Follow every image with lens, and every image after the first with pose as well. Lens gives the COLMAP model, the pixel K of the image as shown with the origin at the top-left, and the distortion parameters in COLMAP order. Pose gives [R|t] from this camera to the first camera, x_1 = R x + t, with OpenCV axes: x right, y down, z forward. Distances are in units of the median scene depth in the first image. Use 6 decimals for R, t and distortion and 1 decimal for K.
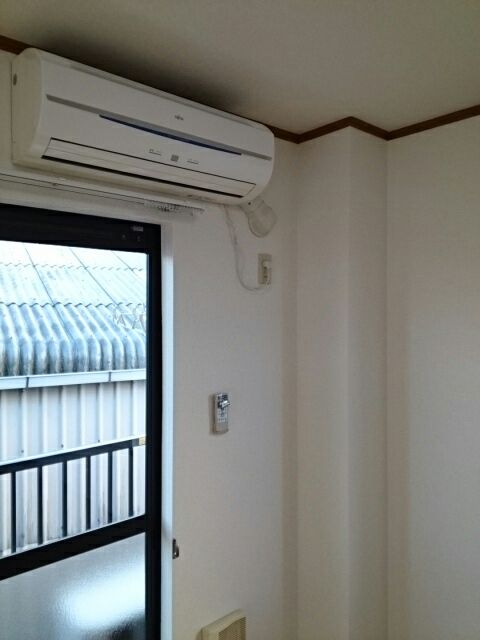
lens RADIAL K [[499.3, 0, 239.5], [0, 499.3, 318.5], [0, 0, 1]] dist [0.037371, -0.010331]
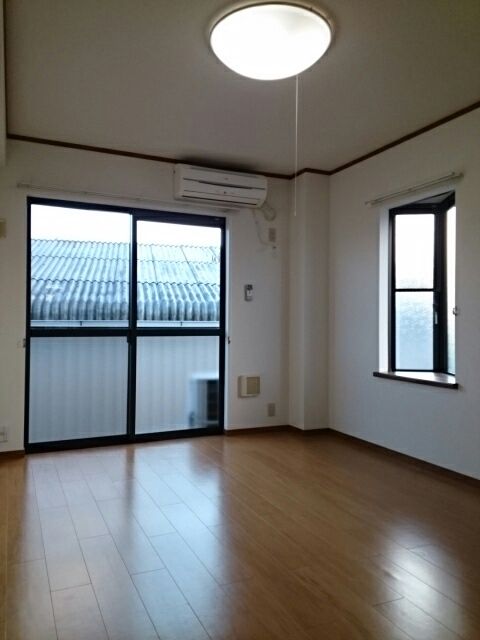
lens RADIAL K [[499.3, 0, 242.6], [0, 499.3, 320.1], [0, 0, 1]] dist [0.037371, -0.010331]
pose [[0.958626, 0.003554, -0.284645, 0.243259], [-0.010649, 0.999670, -0.023383, 0.147937], [0.284468, 0.025447, 0.958348, -0.527725]]
